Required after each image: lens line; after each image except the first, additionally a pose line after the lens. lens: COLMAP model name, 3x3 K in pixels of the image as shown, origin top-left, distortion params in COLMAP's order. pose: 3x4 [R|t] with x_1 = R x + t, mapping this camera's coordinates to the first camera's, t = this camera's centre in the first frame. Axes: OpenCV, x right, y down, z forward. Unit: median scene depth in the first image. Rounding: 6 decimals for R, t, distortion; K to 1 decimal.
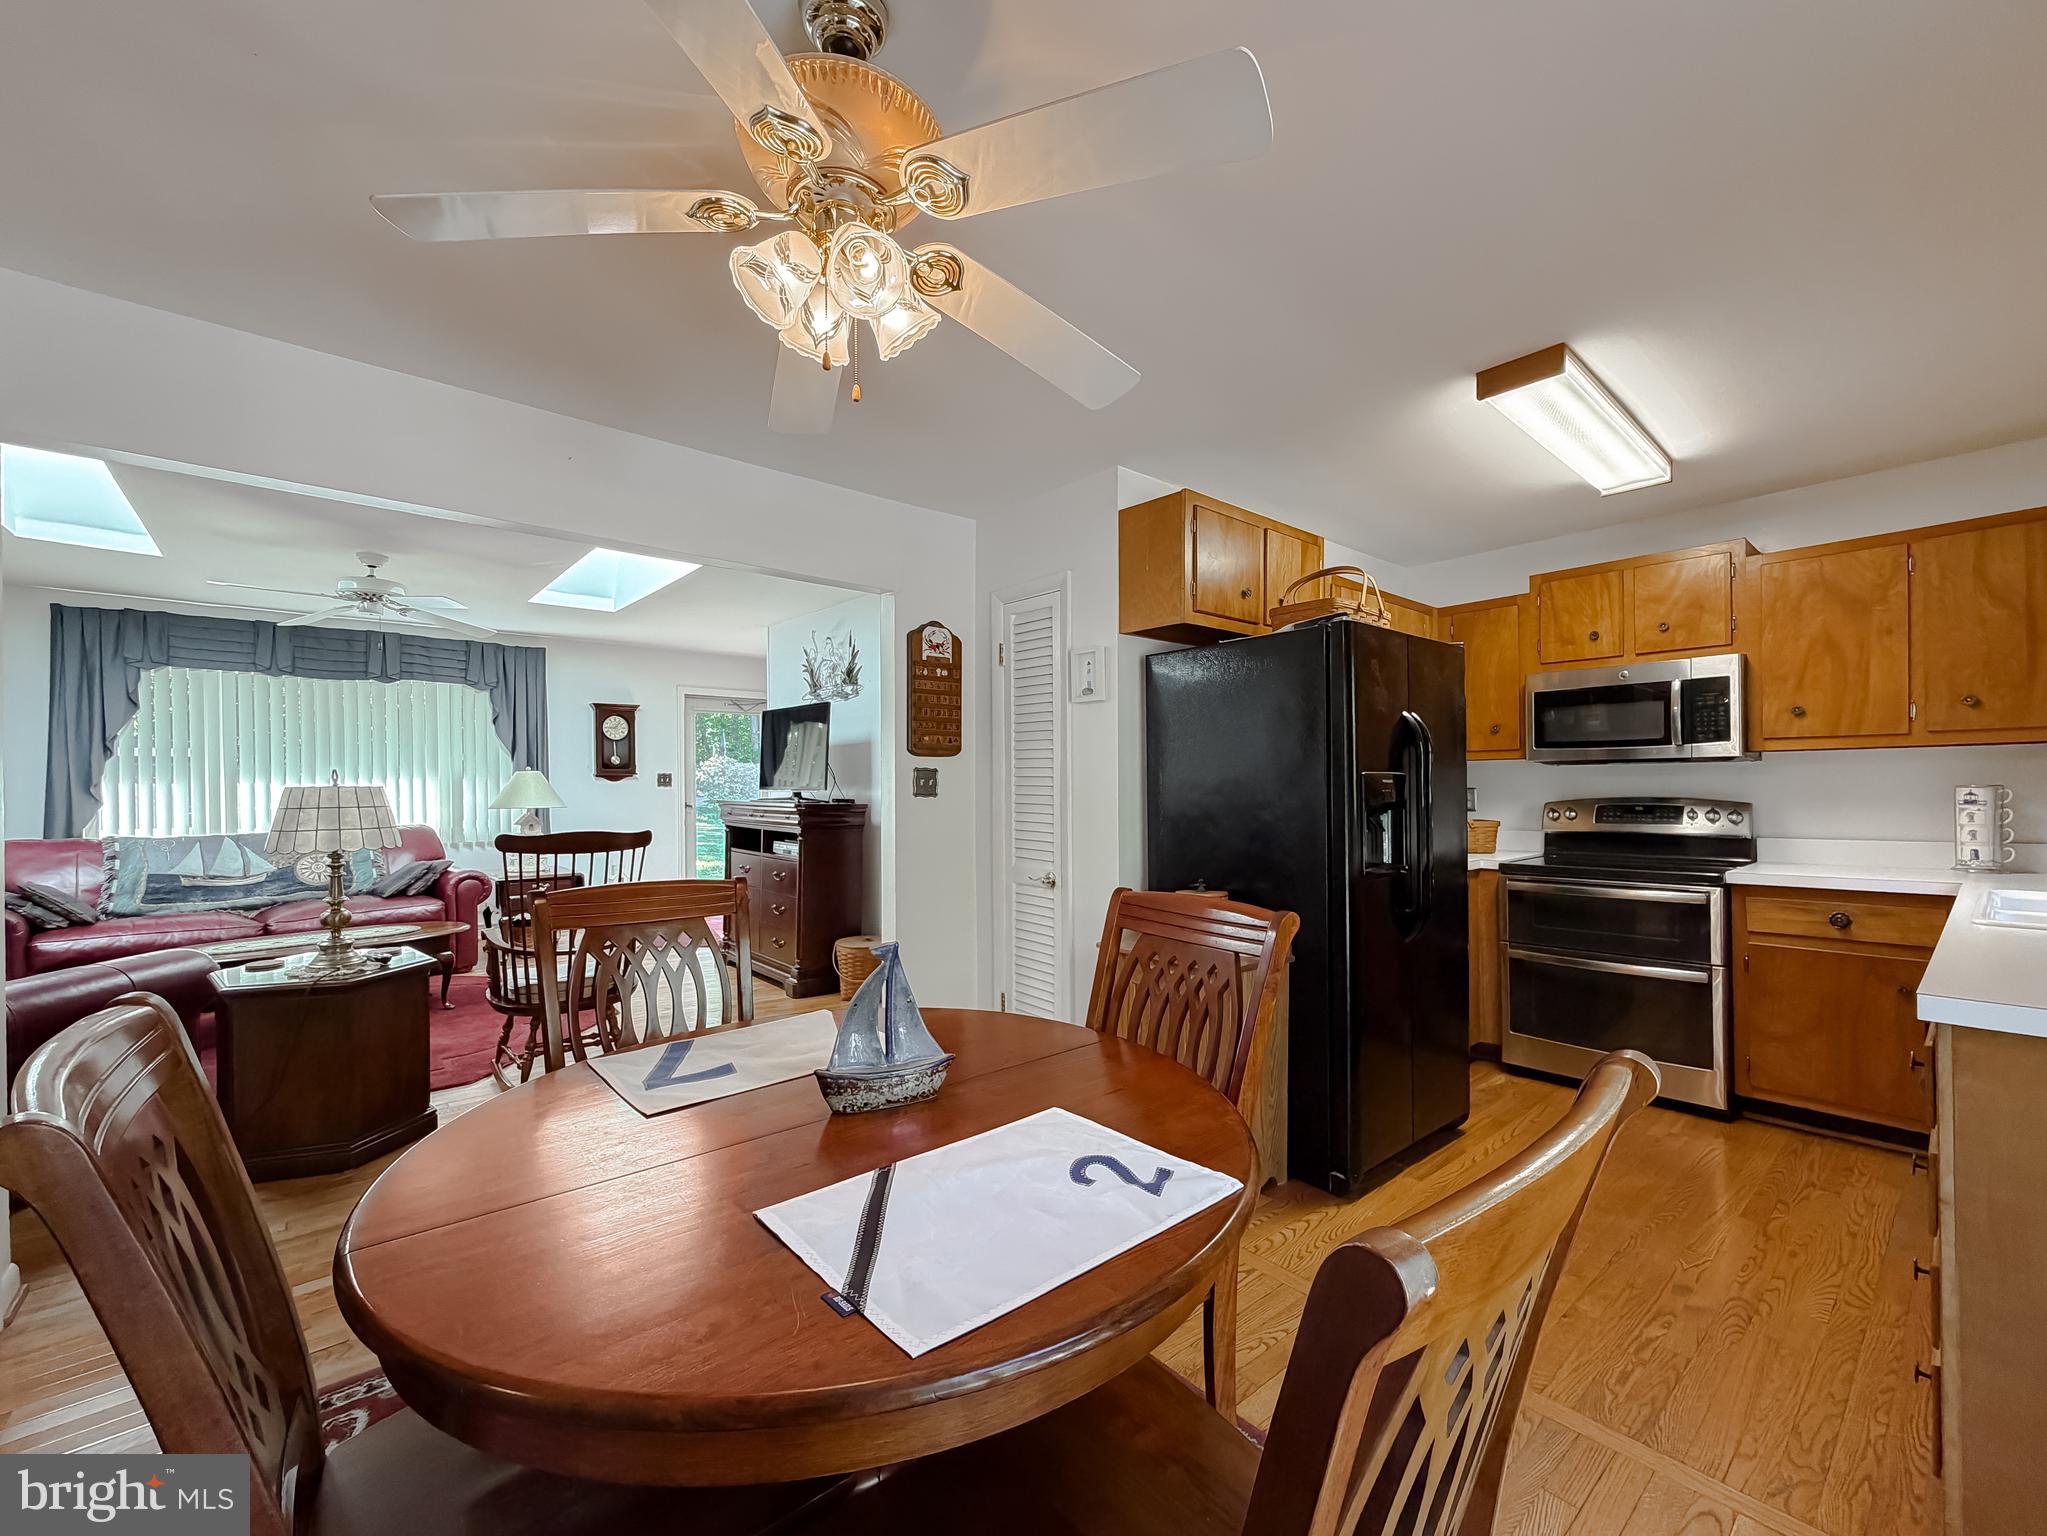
lens RADIAL K [[826.4, 0, 1006.9], [0, 826.4, 783.2], [0, 0, 1]] dist [-0.001534, -0.000278]
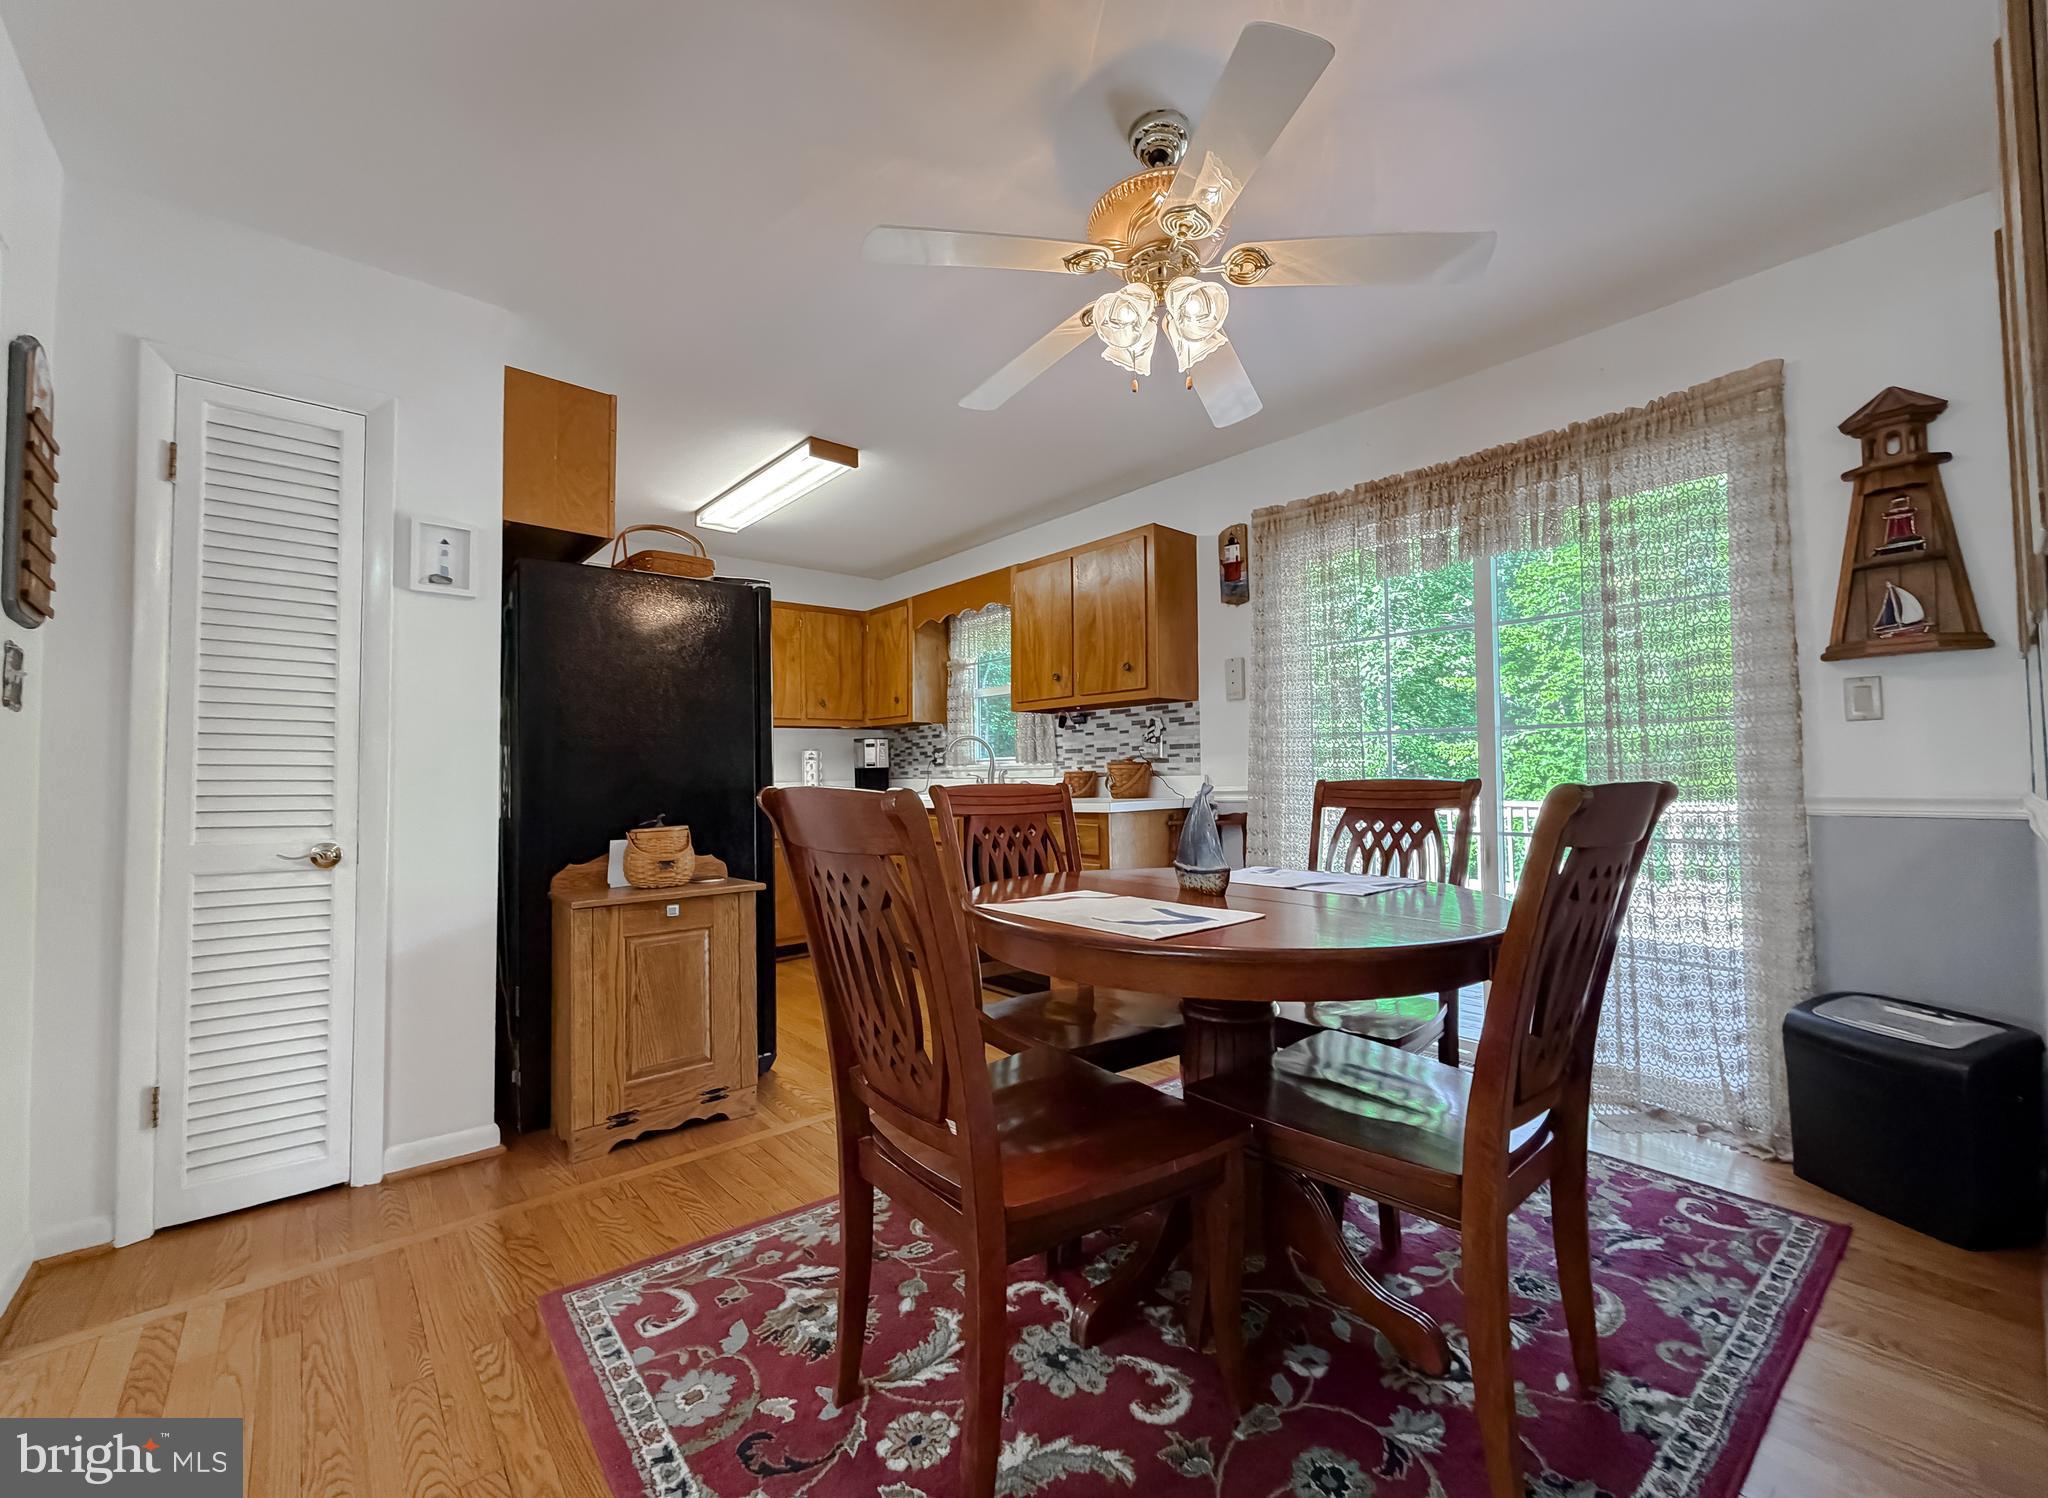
lens RADIAL K [[826.8, 0, 1017.9], [0, 826.8, 747.1], [0, 0, 1]] dist [-0.001534, -0.000278]
pose [[0.011005, 0.039080, 0.999175, -0.597190], [0.007349, 0.999206, -0.039163, 0.065612], [-0.999912, 0.007774, 0.010709, 0.475321]]
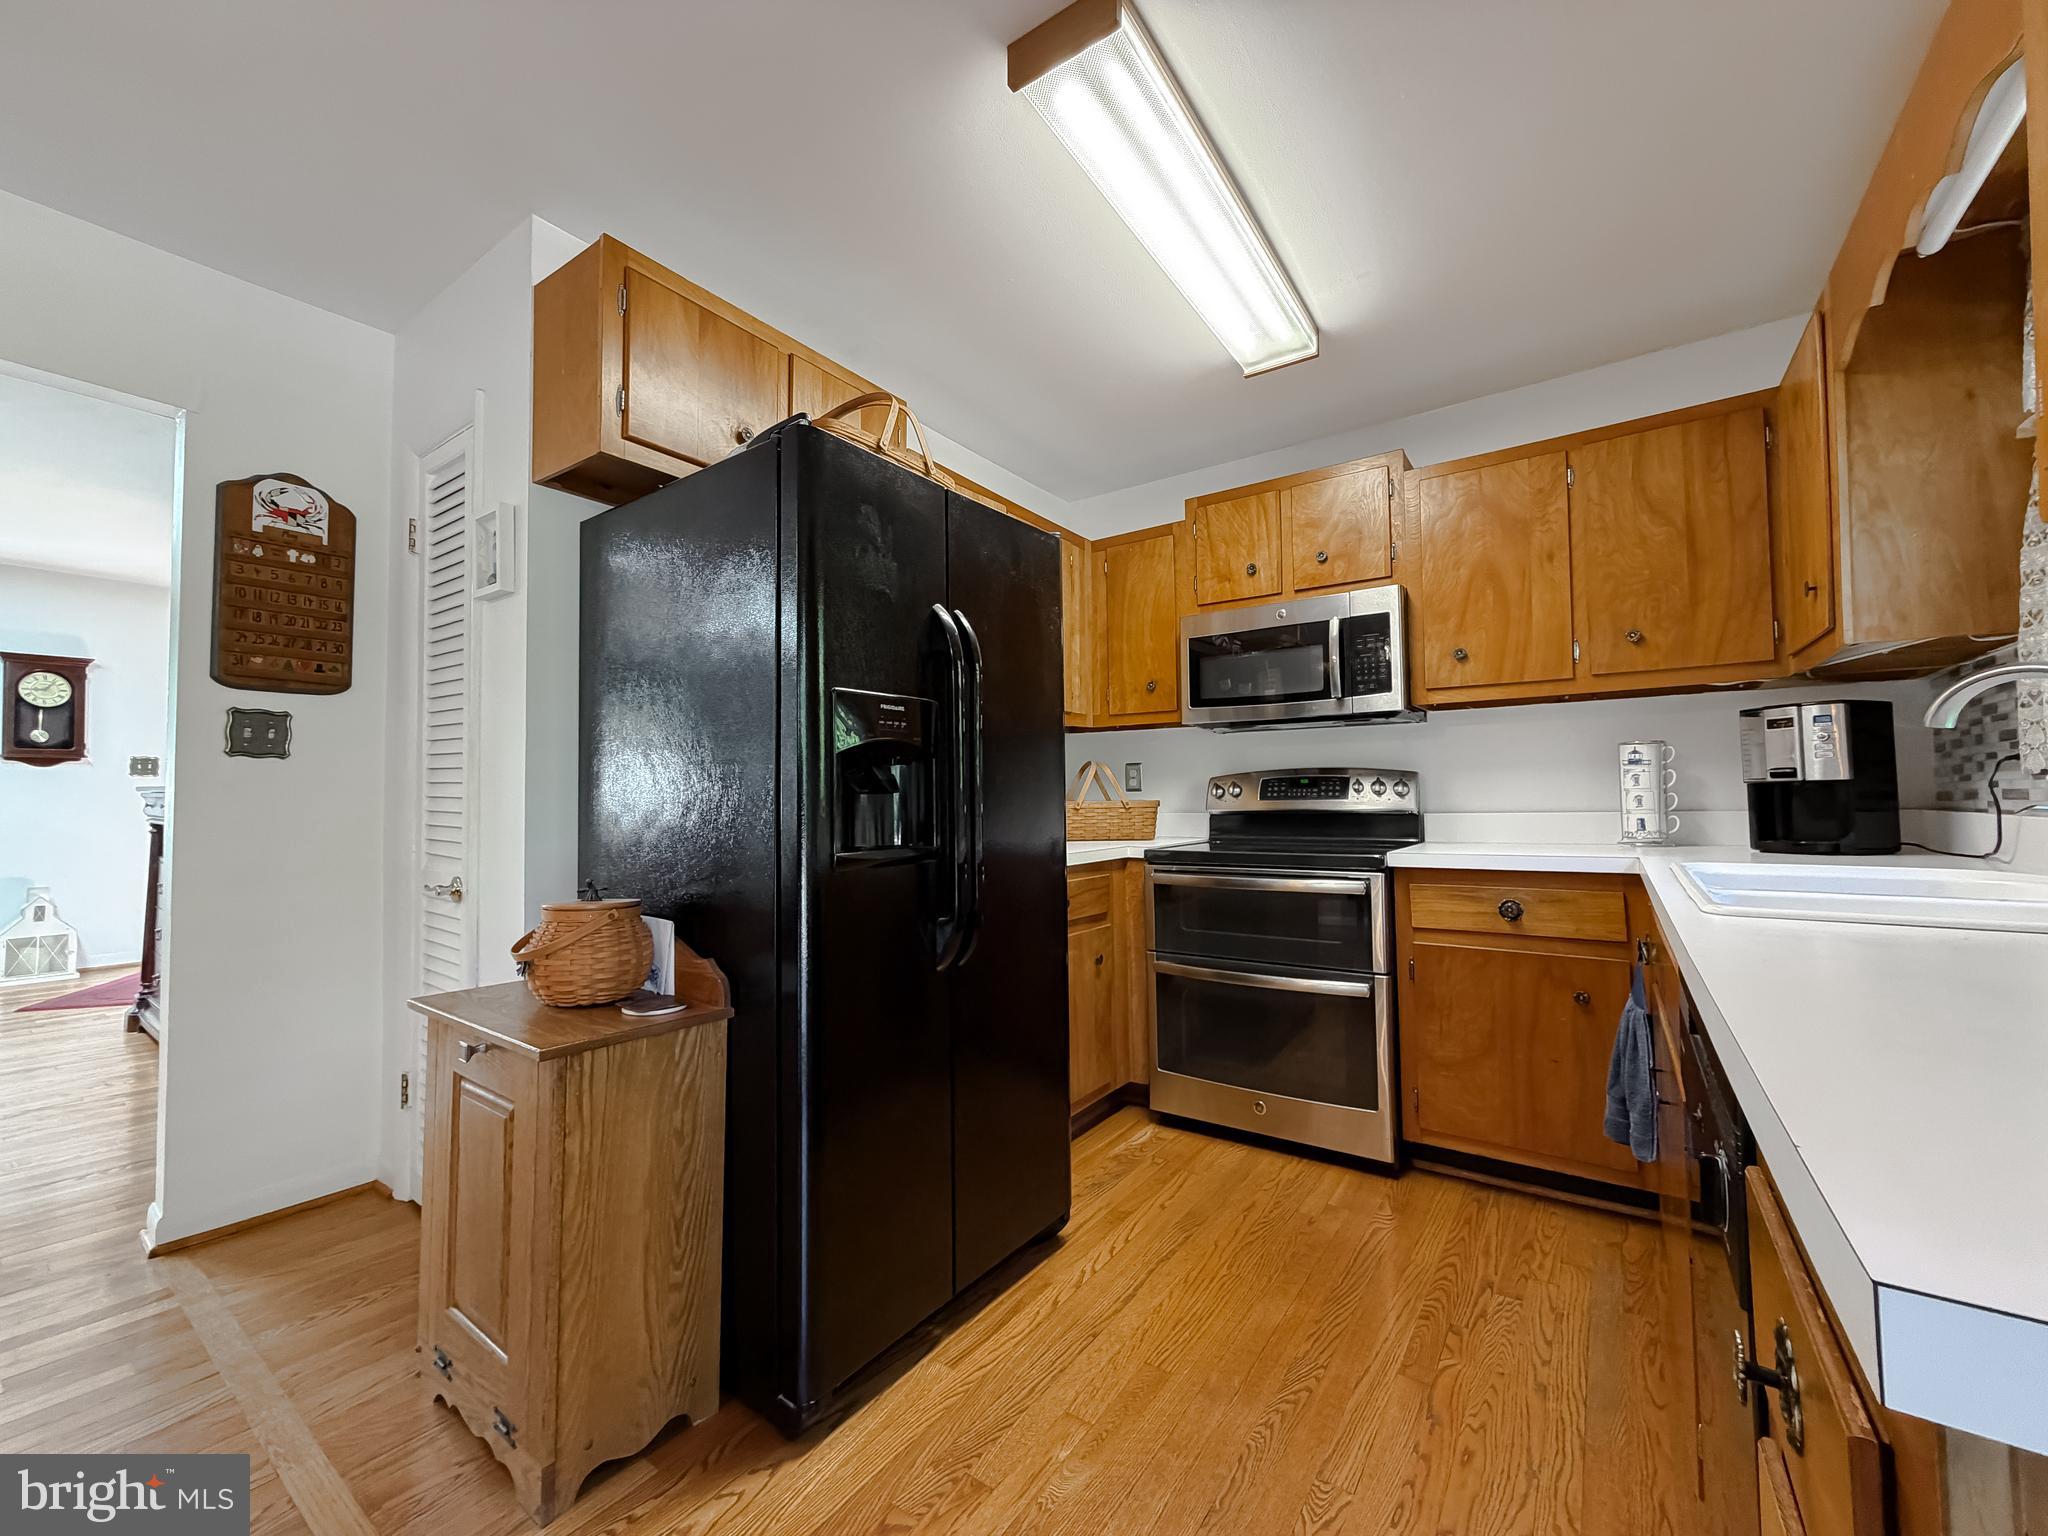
lens RADIAL K [[826.8, 0, 992.6], [0, 826.8, 762.0], [0, 0, 1]] dist [-0.001534, -0.000278]
pose [[0.971265, 0.006061, 0.237925, 0.305433], [0.002527, 0.999357, -0.035773, 0.046713], [-0.237989, 0.035347, 0.970625, 0.310233]]
